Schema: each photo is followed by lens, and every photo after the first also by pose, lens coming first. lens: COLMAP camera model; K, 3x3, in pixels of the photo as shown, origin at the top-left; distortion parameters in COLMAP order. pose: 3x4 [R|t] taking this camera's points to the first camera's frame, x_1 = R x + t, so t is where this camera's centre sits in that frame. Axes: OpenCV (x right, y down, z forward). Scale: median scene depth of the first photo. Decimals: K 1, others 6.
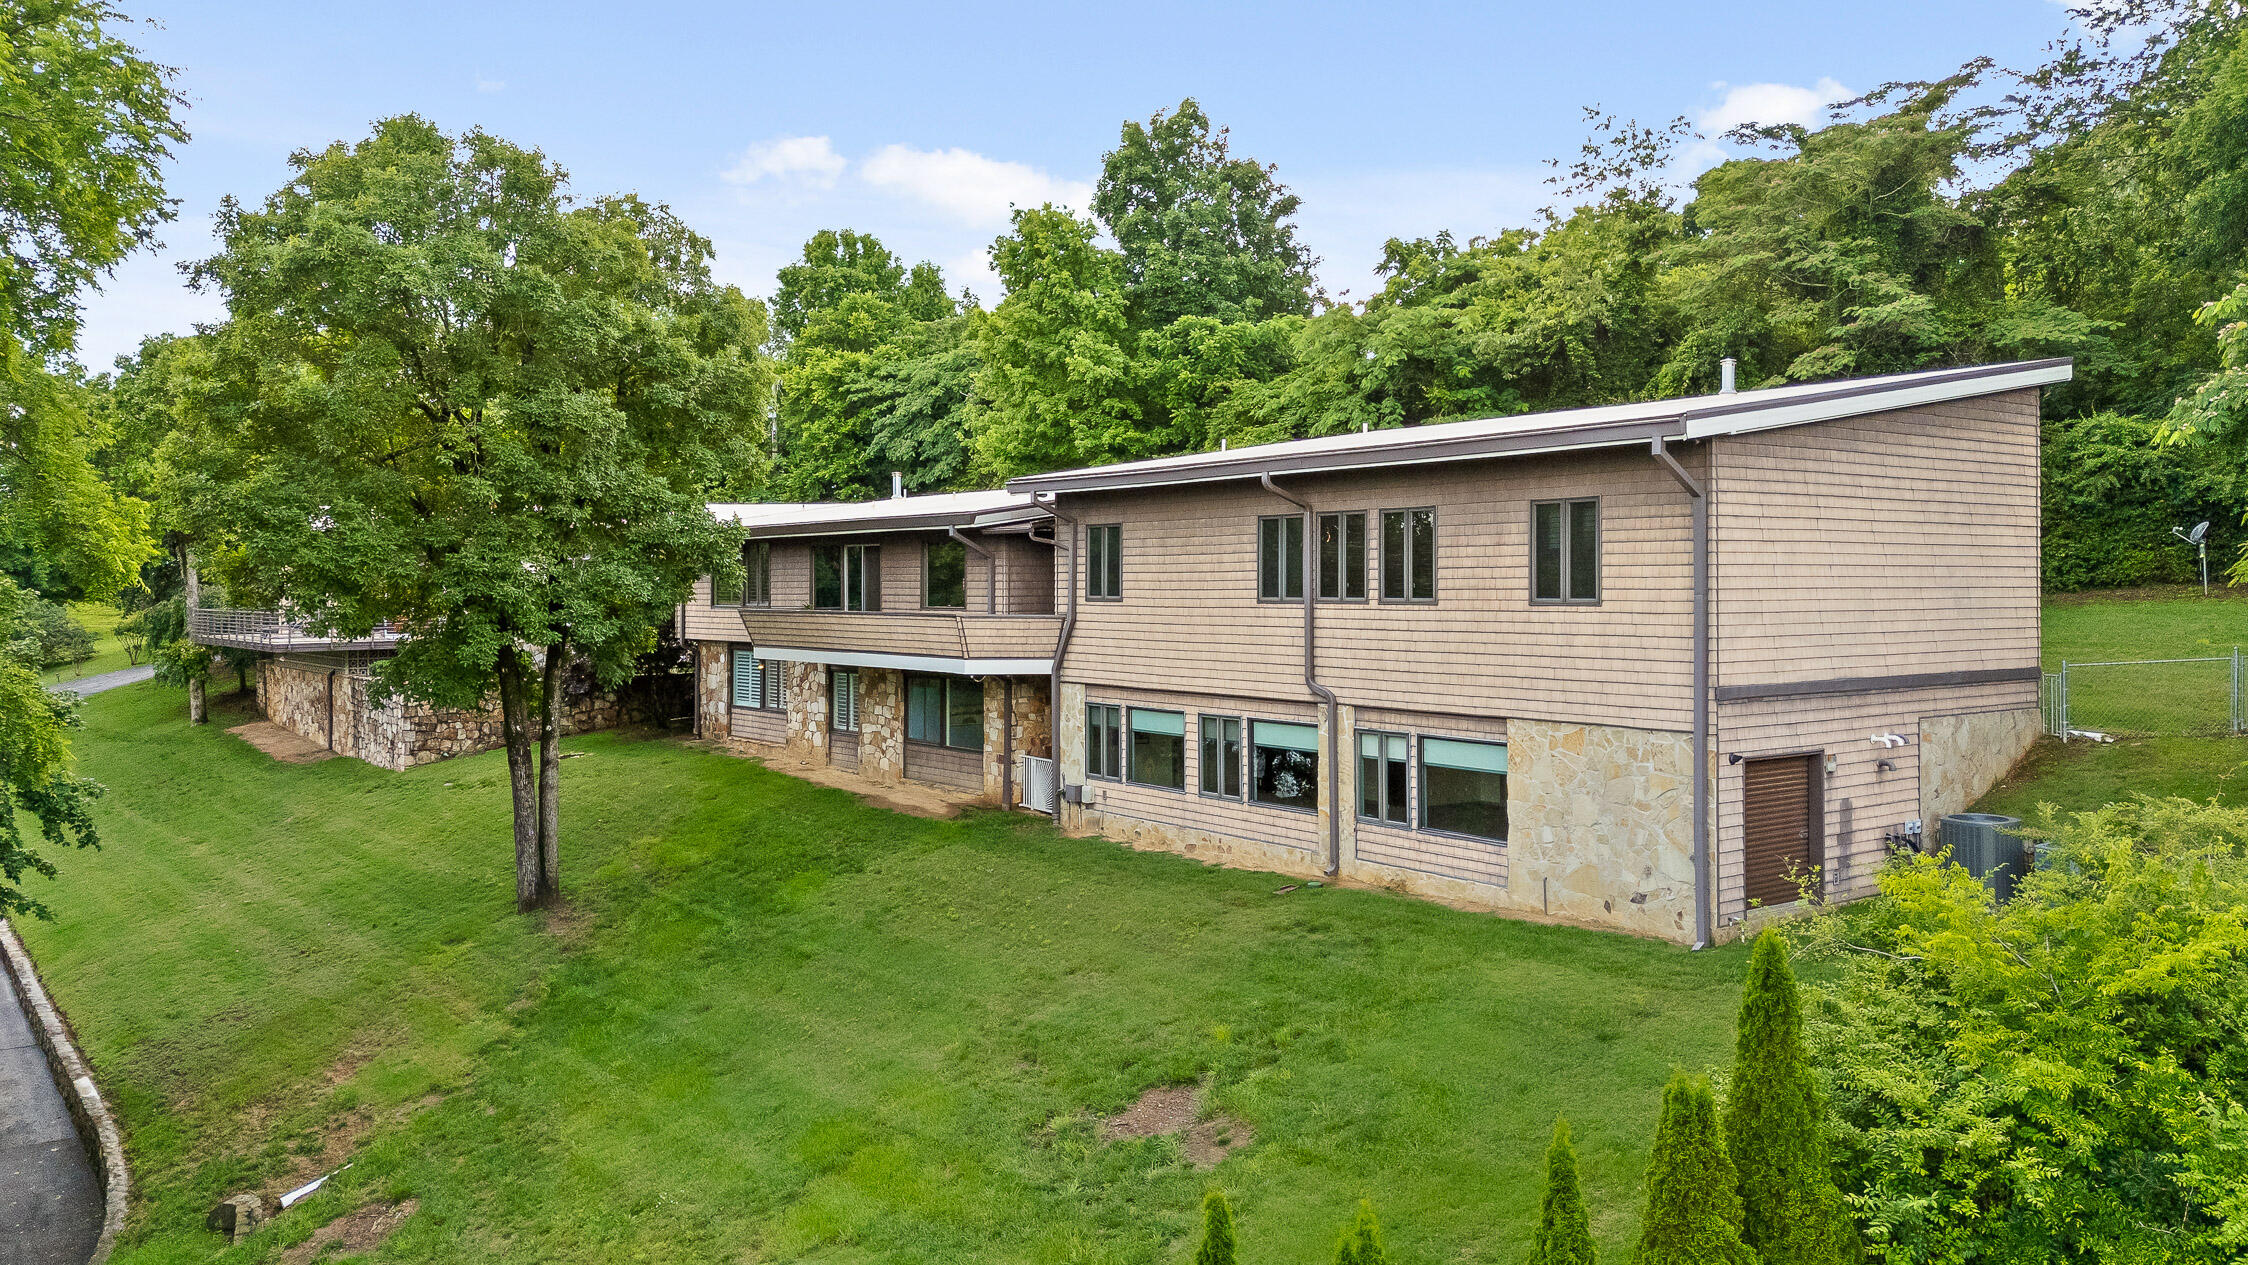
lens RADIAL K [[1651.2, 0, 1132.8], [0, 1651.2, 626.4], [0, 0, 1]] dist [0.079826, -0.080802]
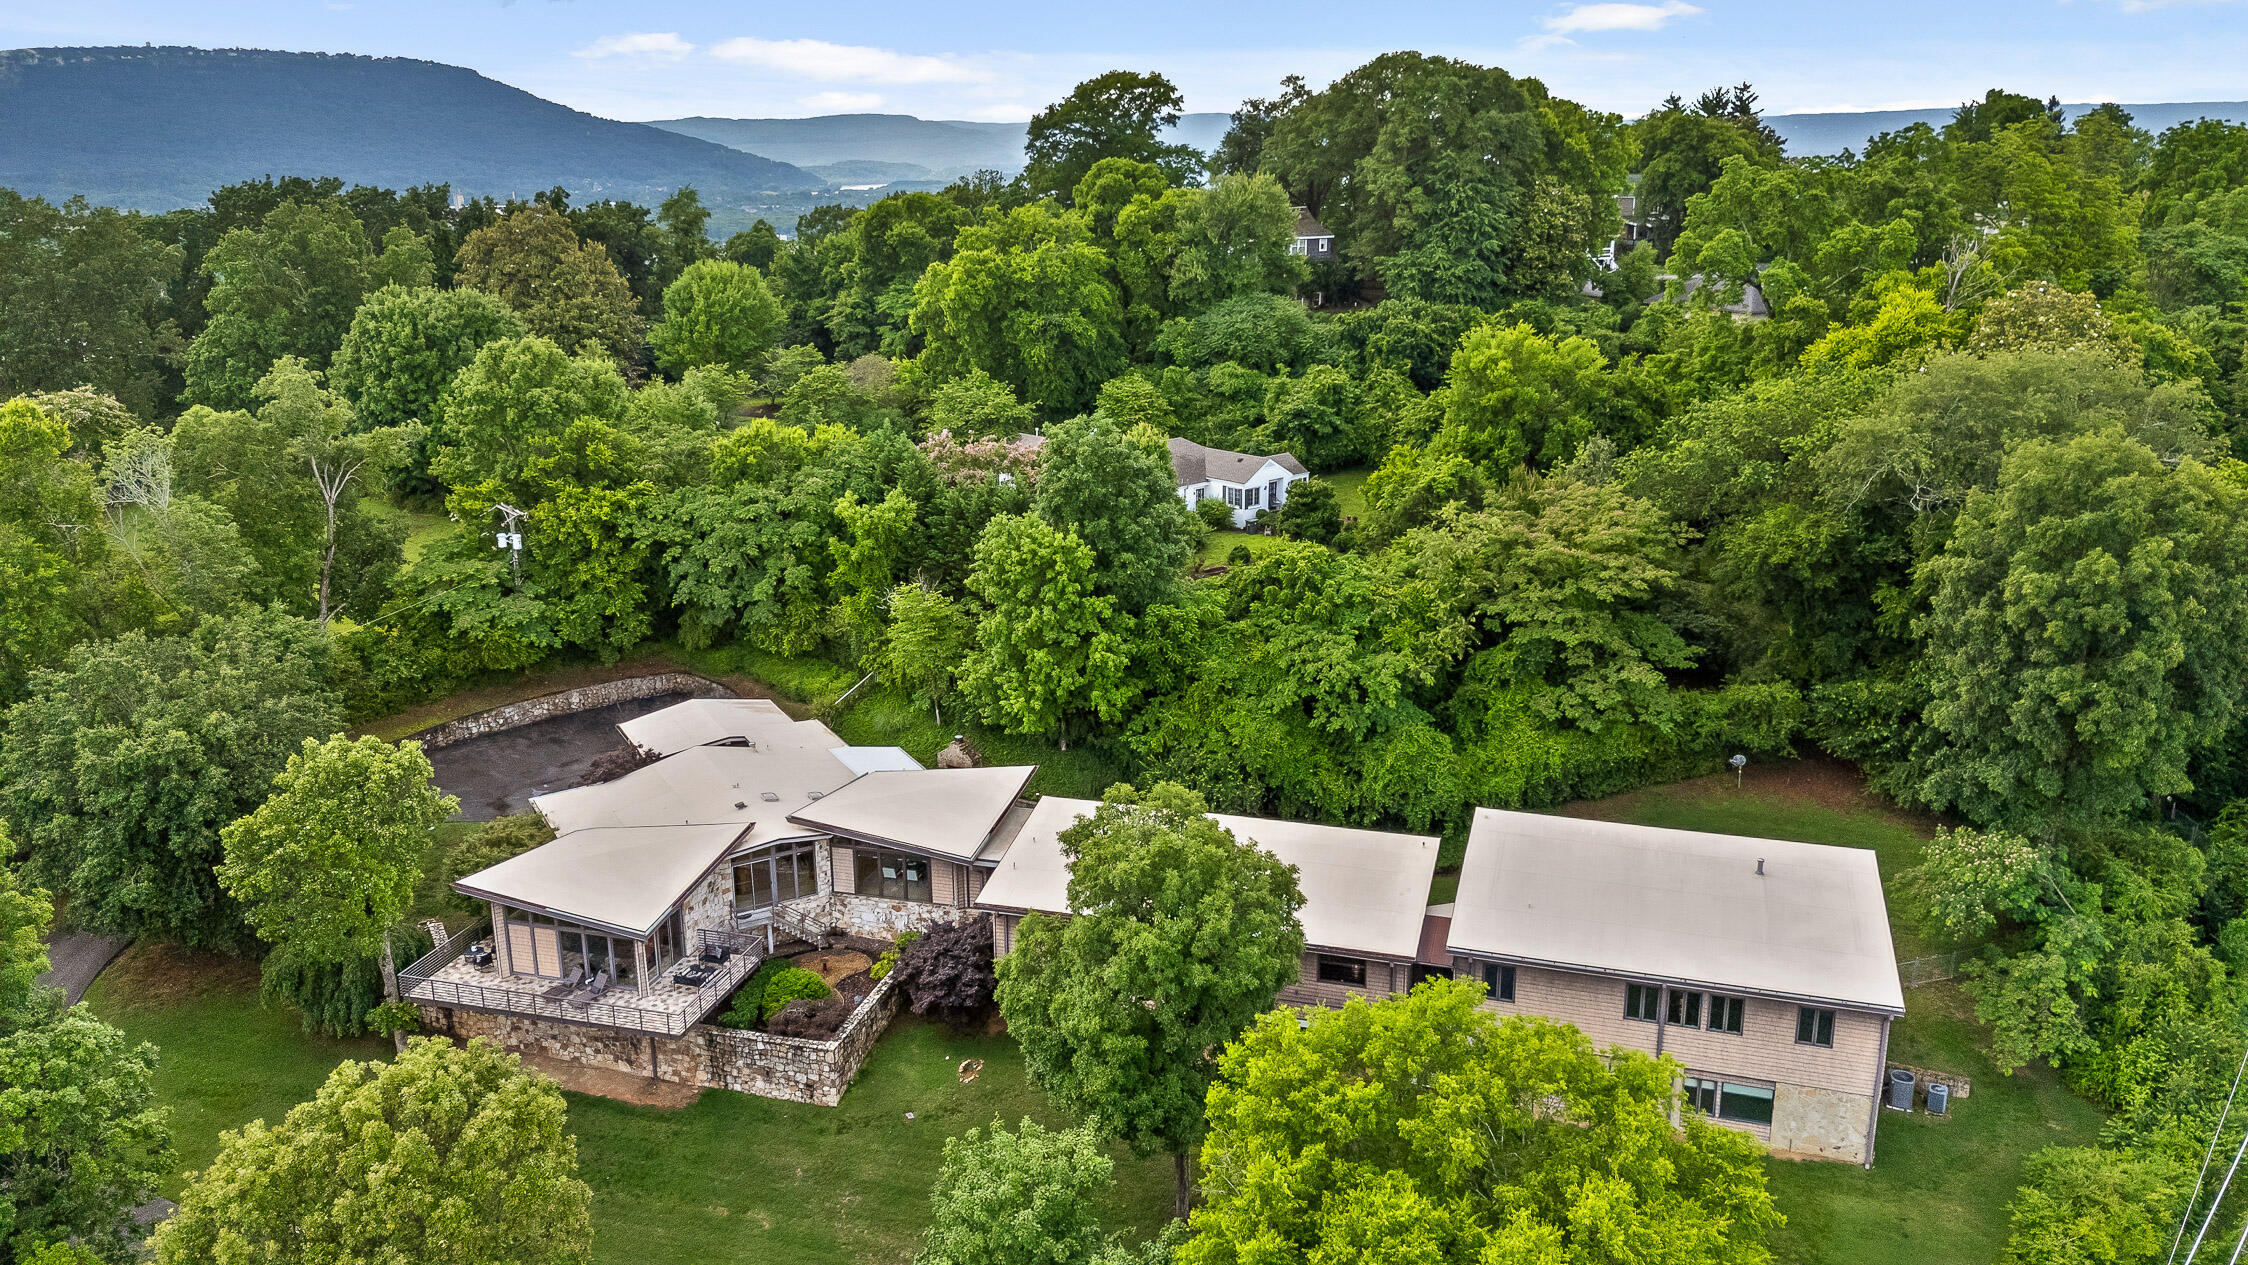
lens RADIAL K [[1651.2, 0, 1132.8], [0, 1651.2, 626.4], [0, 0, 1]] dist [0.079826, -0.080802]
pose [[0.816810, -0.164390, 0.552989, -1.117928], [0.021186, 0.966443, 0.256006, -0.770933], [-0.576518, -0.197392, 0.792883, -0.180205]]
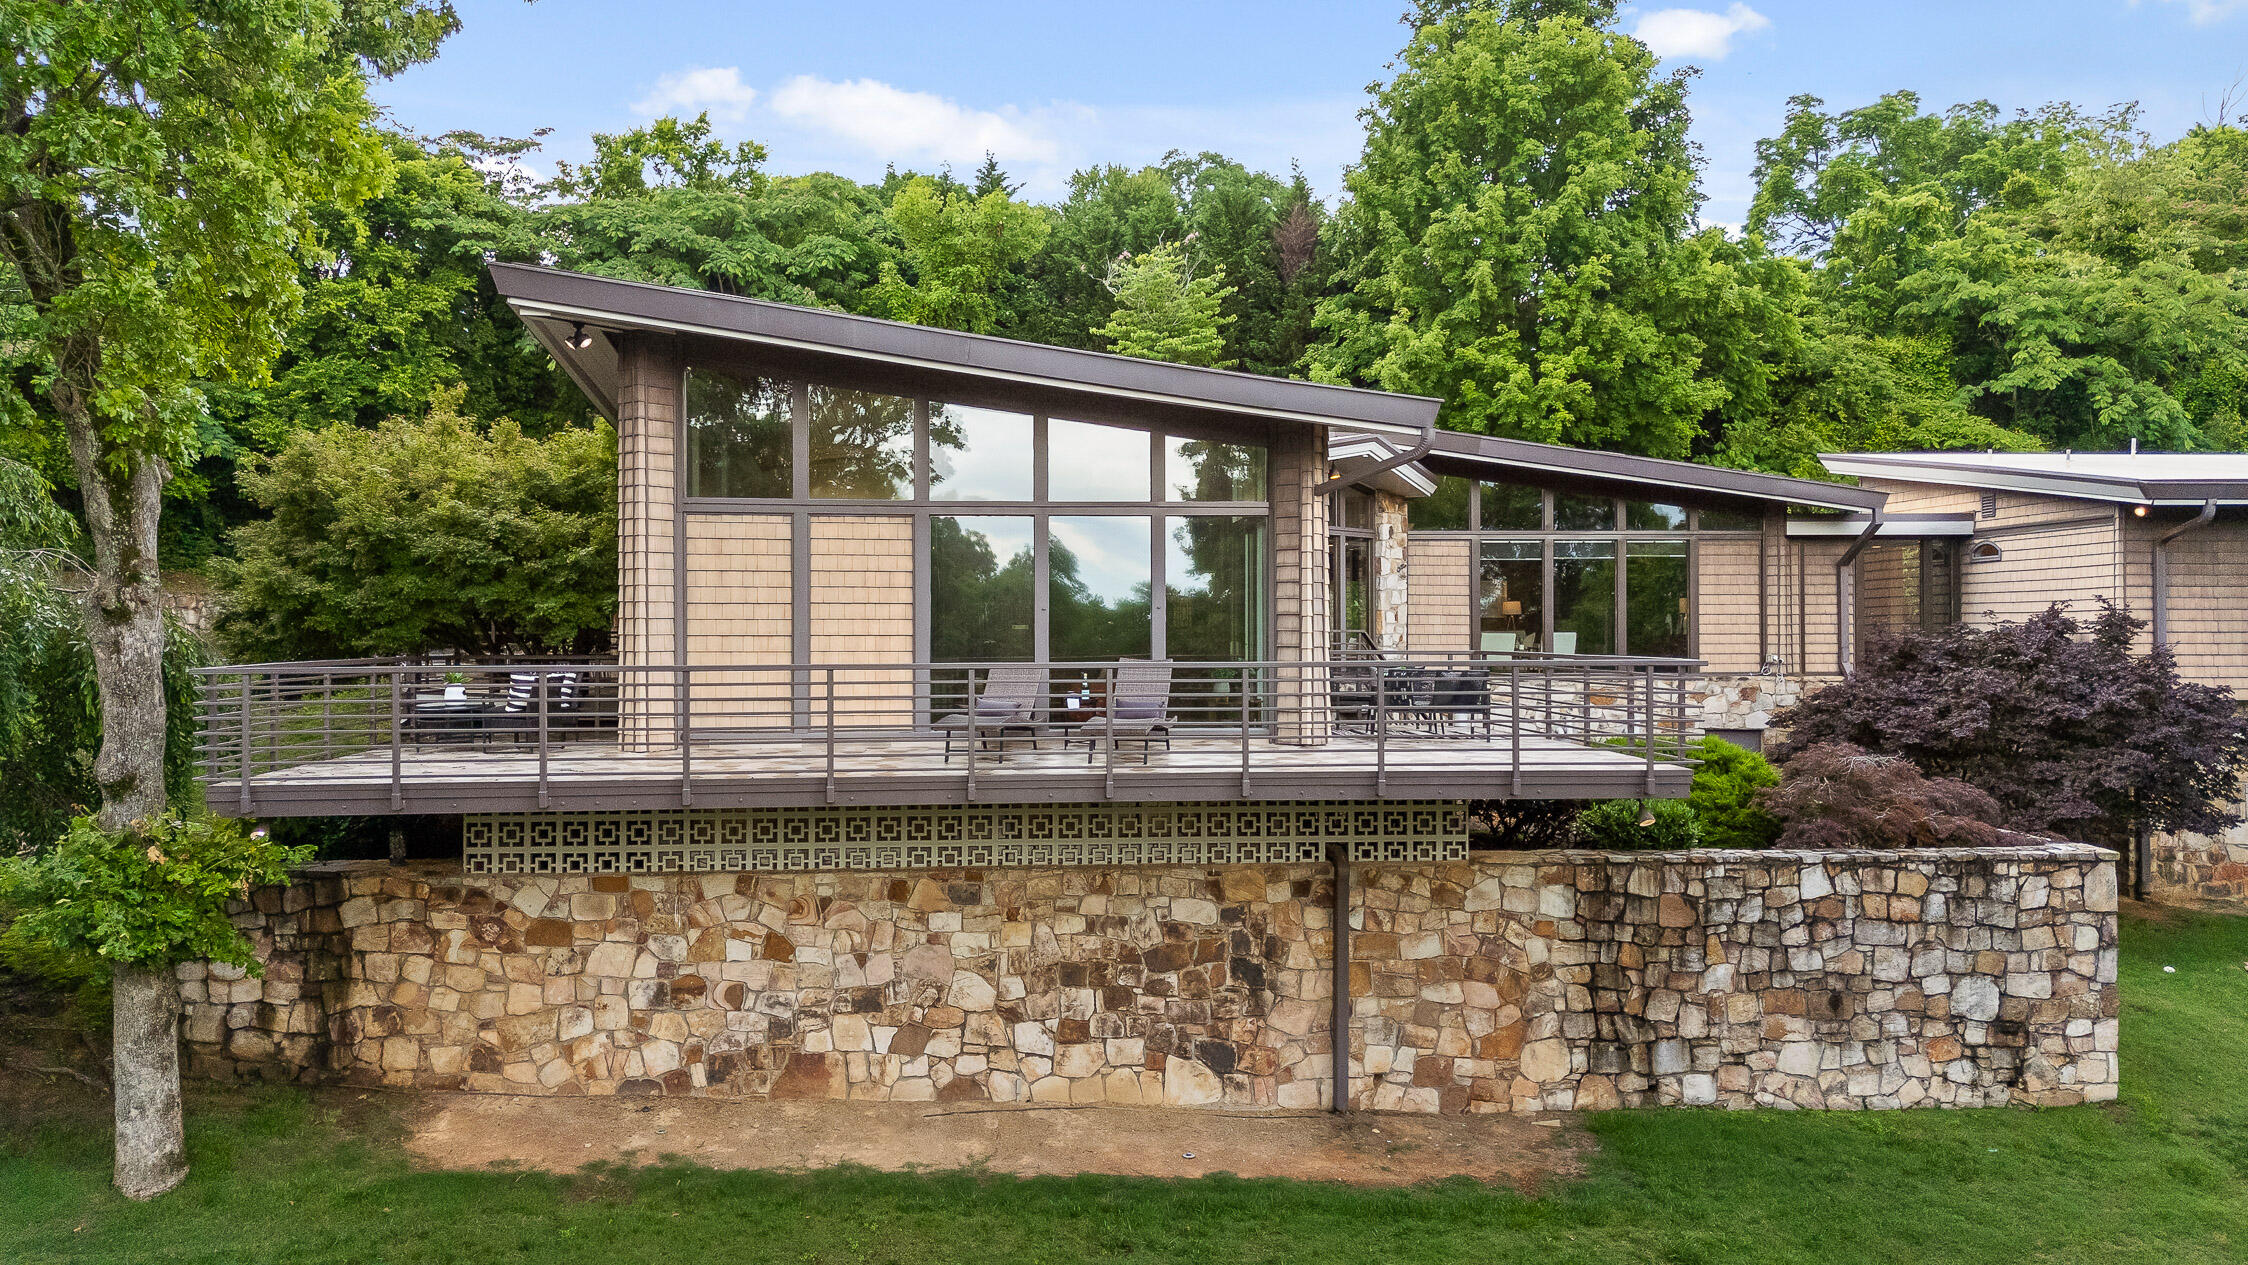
lens RADIAL K [[1650.9, 0, 1115.9], [0, 1650.9, 624.8], [0, 0, 1]] dist [0.083846, -0.094636]
pose [[0.565771, 0.006951, 0.824533, -1.023125], [0.021726, 0.999492, -0.023333, -0.011992], [-0.824276, 0.031115, 0.565332, 1.166614]]
